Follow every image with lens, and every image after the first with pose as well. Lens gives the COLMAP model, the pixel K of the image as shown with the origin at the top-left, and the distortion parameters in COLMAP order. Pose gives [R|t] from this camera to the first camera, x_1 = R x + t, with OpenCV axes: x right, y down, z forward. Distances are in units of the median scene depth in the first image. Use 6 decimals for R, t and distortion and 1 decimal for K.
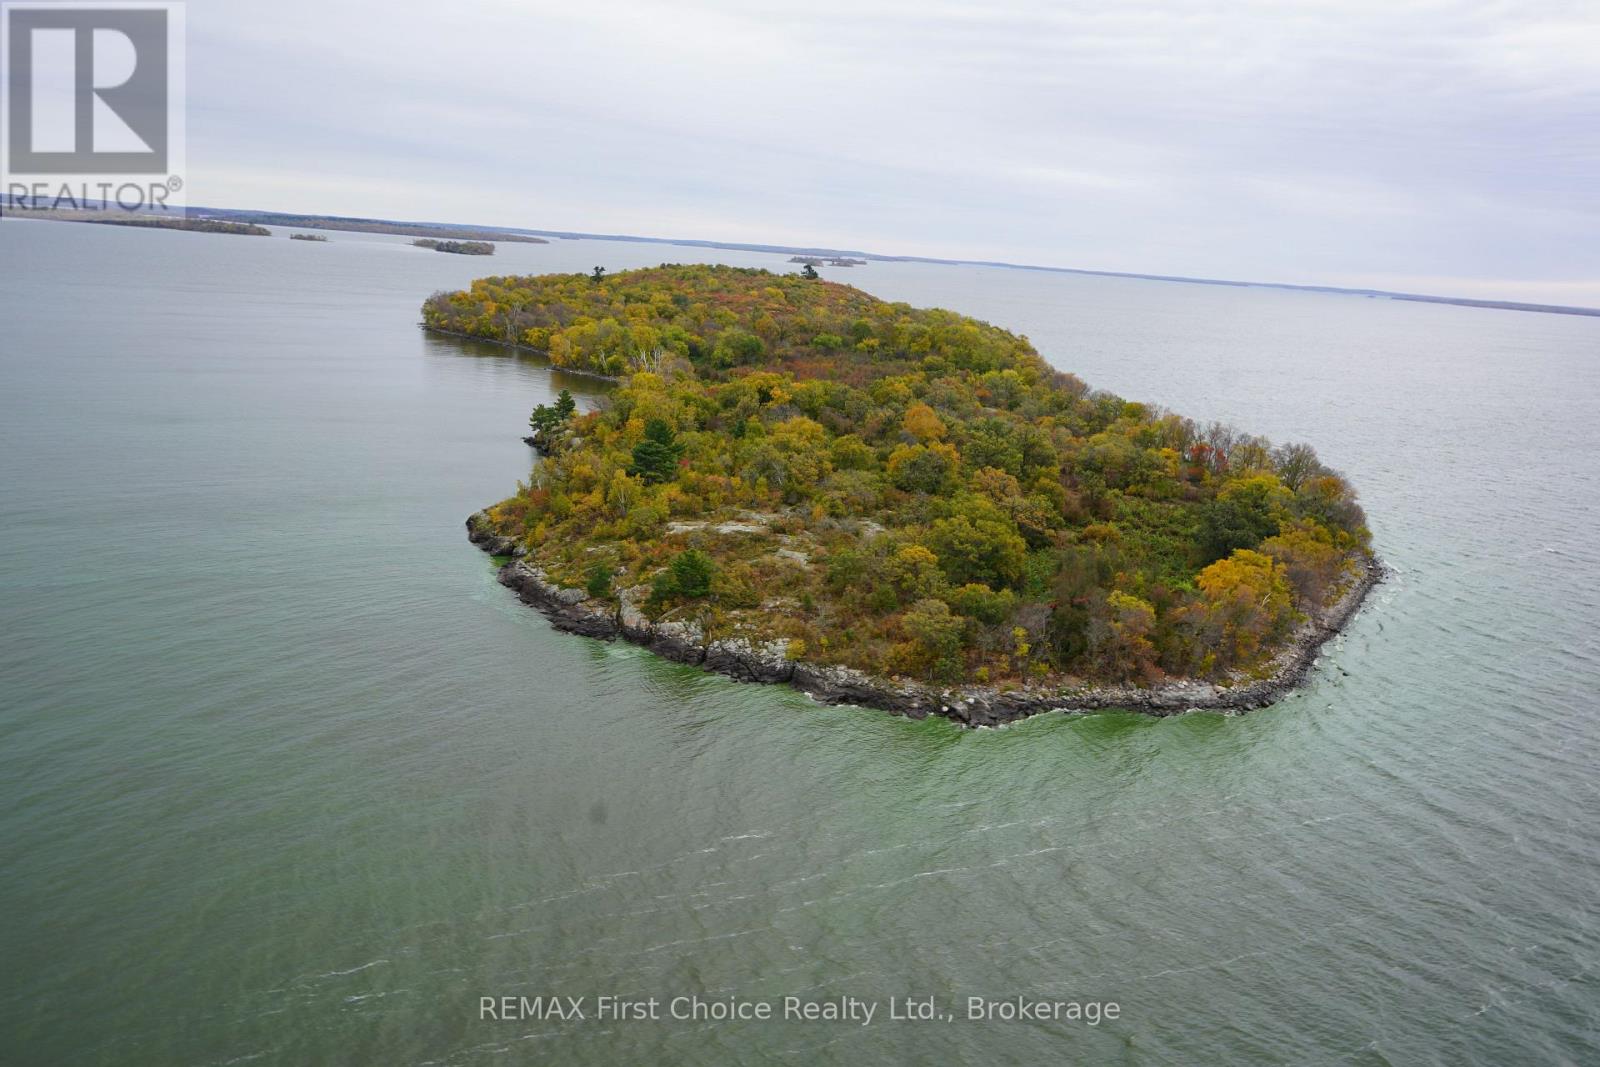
lens RADIAL K [[1259.8, 0, 800.2], [0, 1259.8, 543.4], [0, 0, 1]] dist [-0.019825, 0.017264]
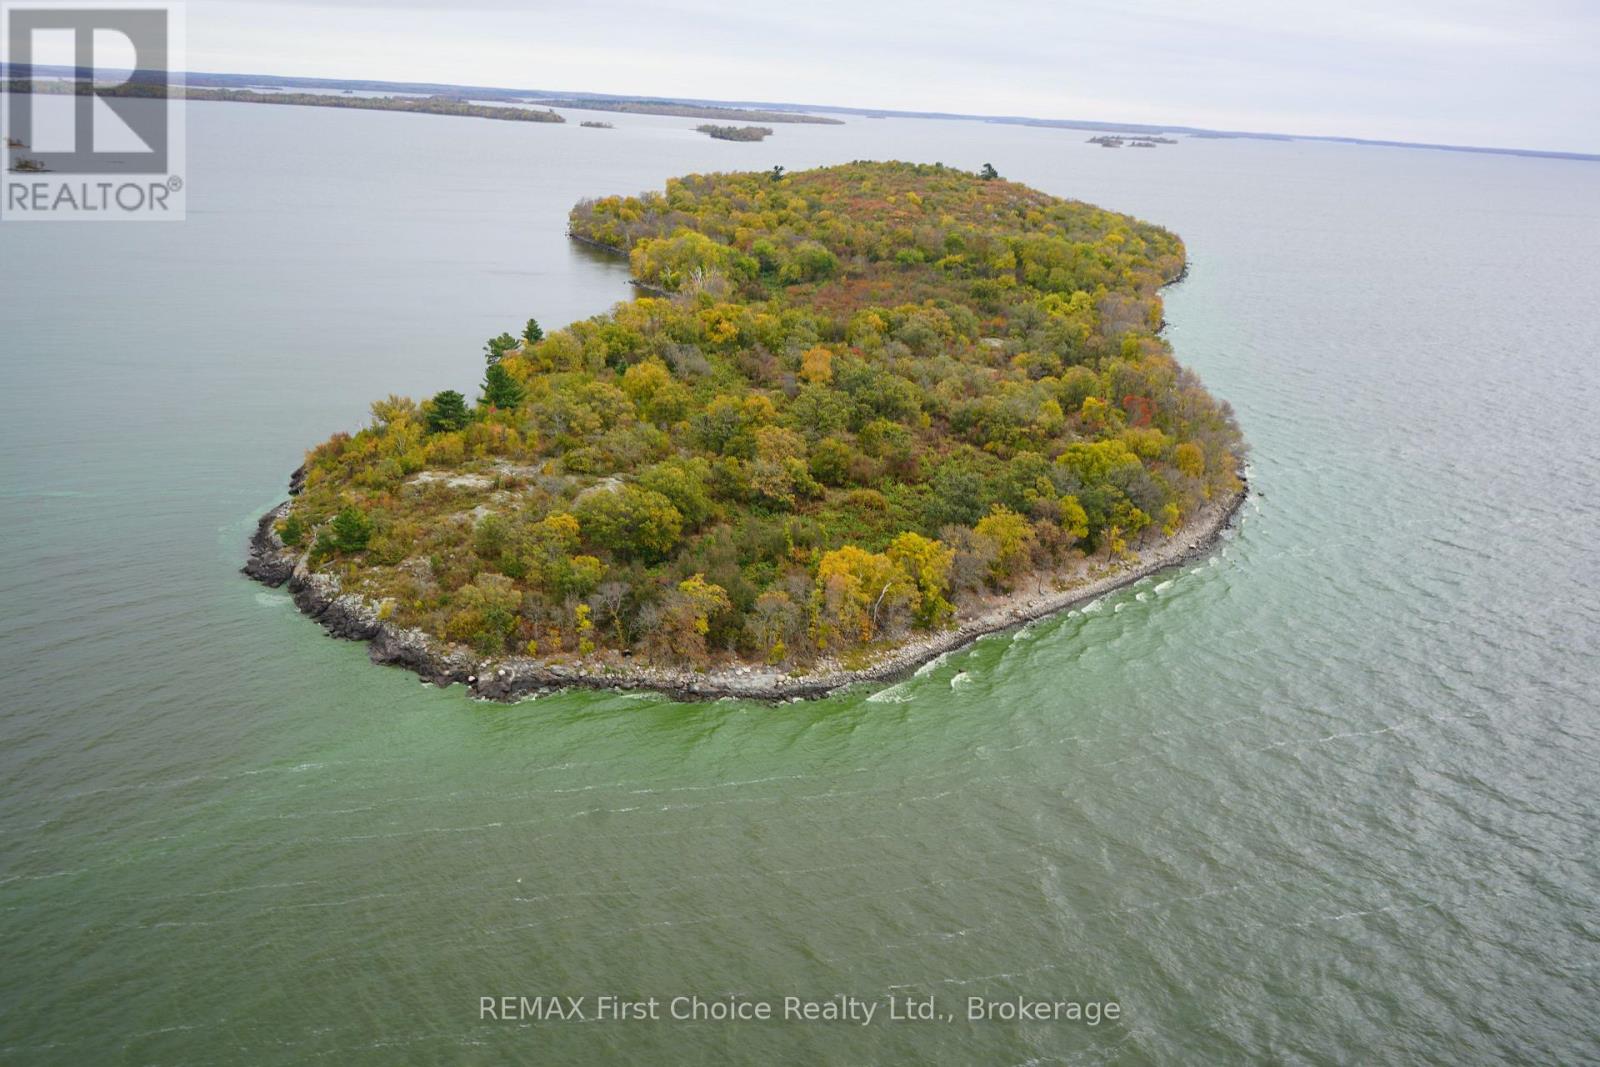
lens RADIAL K [[1259.8, 0, 795.9], [0, 1259.8, 544.1], [0, 0, 1]] dist [-0.019825, 0.017264]
pose [[0.971411, 0.063662, -0.228711, 0.491340], [-0.042729, 0.994527, 0.095342, -0.076856], [0.233529, -0.082844, 0.968814, 0.024497]]
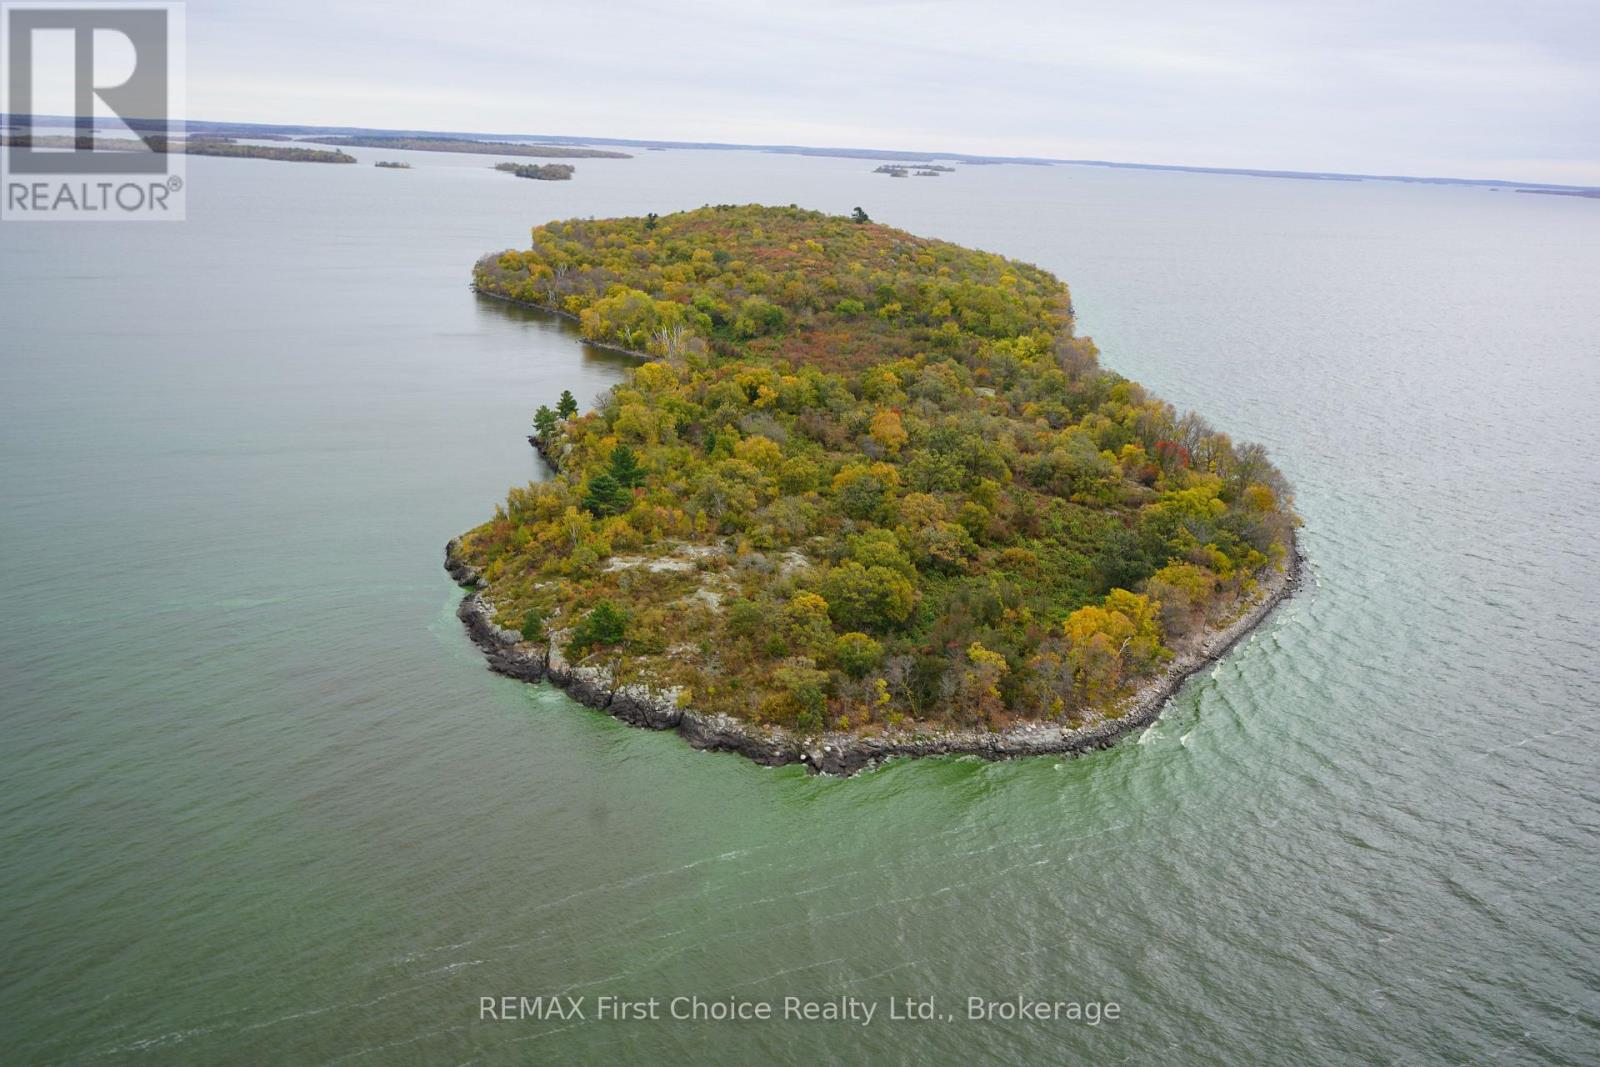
lens RADIAL K [[1259.8, 0, 800.5], [0, 1259.8, 547.4], [0, 0, 1]] dist [-0.019825, 0.017264]
pose [[0.997358, -0.002817, -0.072585, 0.155113], [0.008102, 0.997326, 0.072628, -0.113320], [0.072187, -0.073024, 0.994714, -0.105348]]
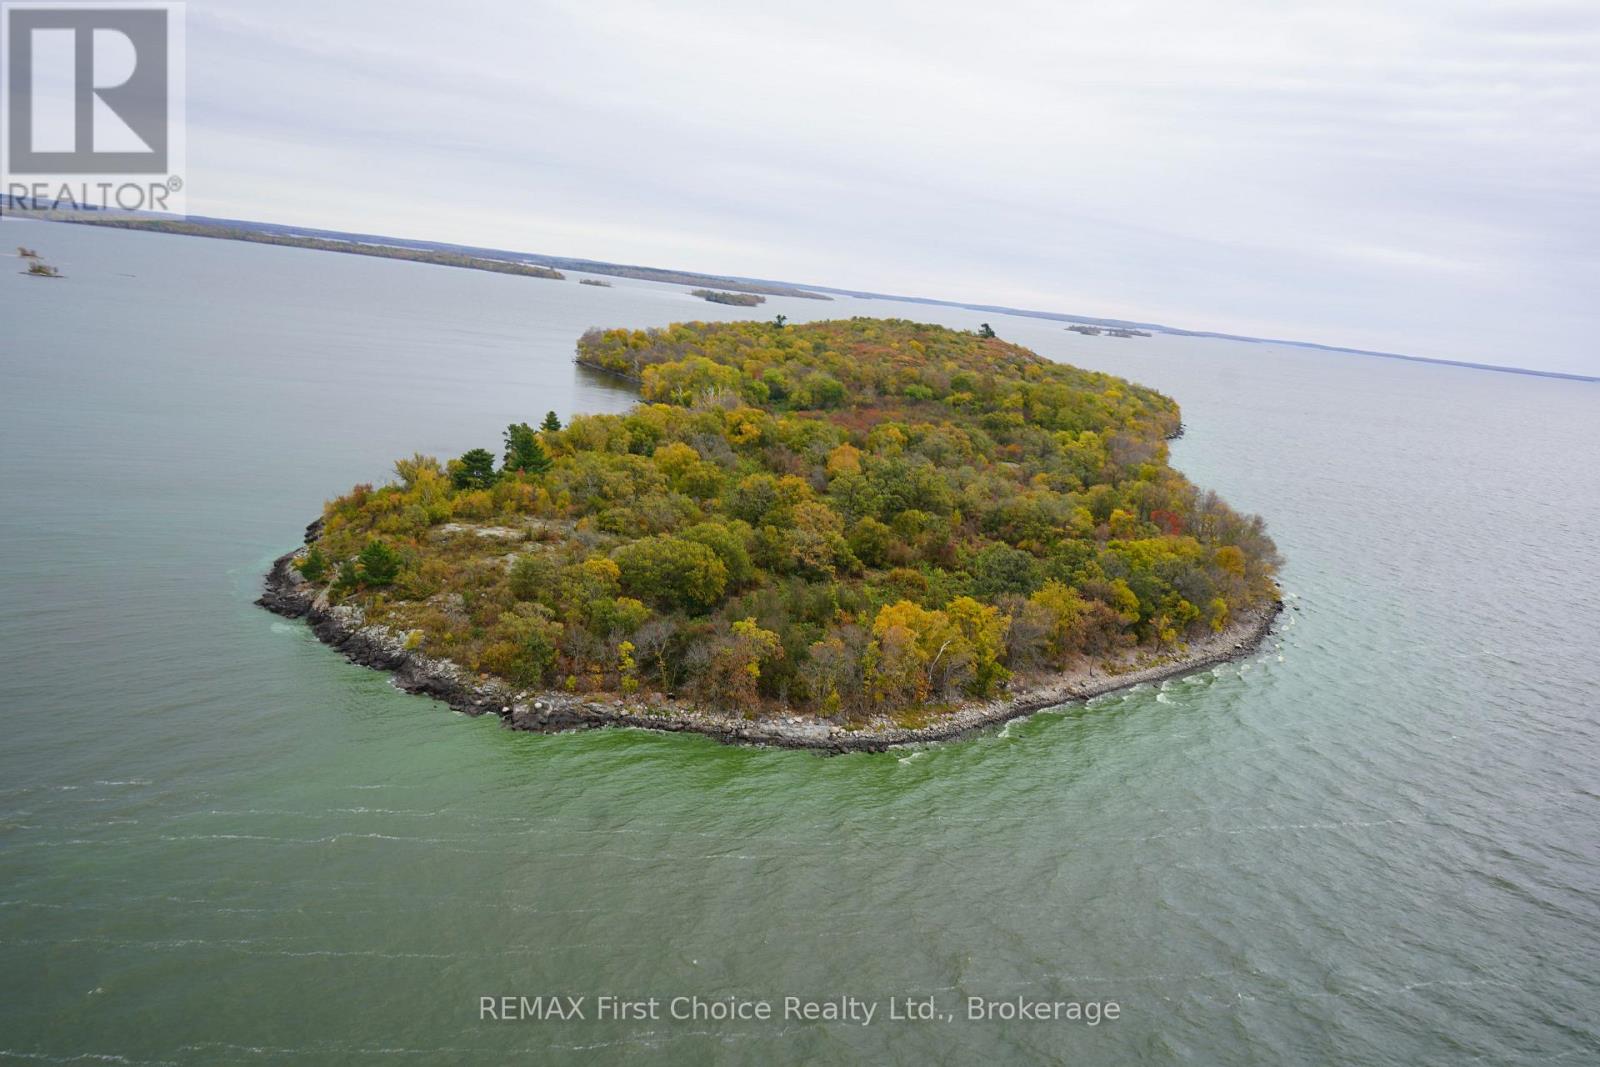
lens RADIAL K [[1259.8, 0, 797.7], [0, 1259.8, 530.6], [0, 0, 1]] dist [-0.019825, 0.017264]
pose [[0.972973, 0.083574, -0.215263, 0.429019], [-0.095866, 0.994270, -0.047290, 0.011864], [0.210078, 0.066648, 0.975410, 0.049800]]
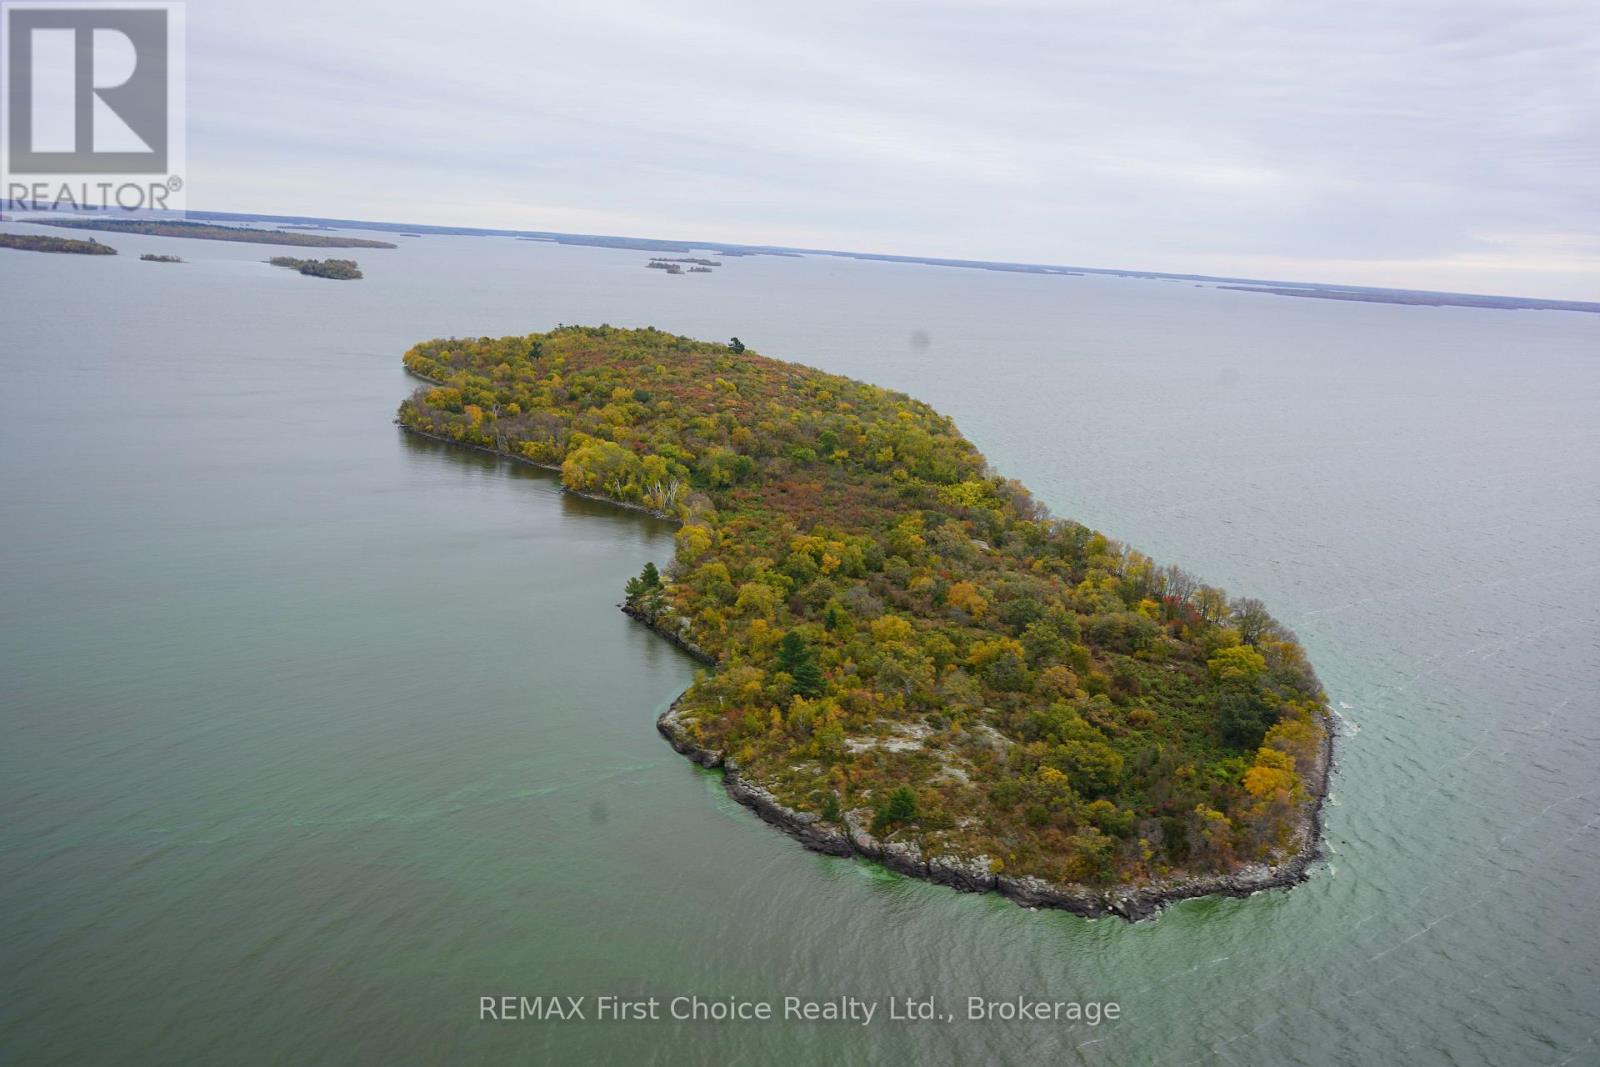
lens RADIAL K [[1259.8, 0, 804.5], [0, 1259.8, 534.1], [0, 0, 1]] dist [-0.019825, 0.017264]
pose [[0.992629, -0.032008, 0.116889, -0.315291], [0.032216, 0.999481, 0.000113, -0.251621], [-0.116832, 0.003654, 0.993145, -0.335864]]
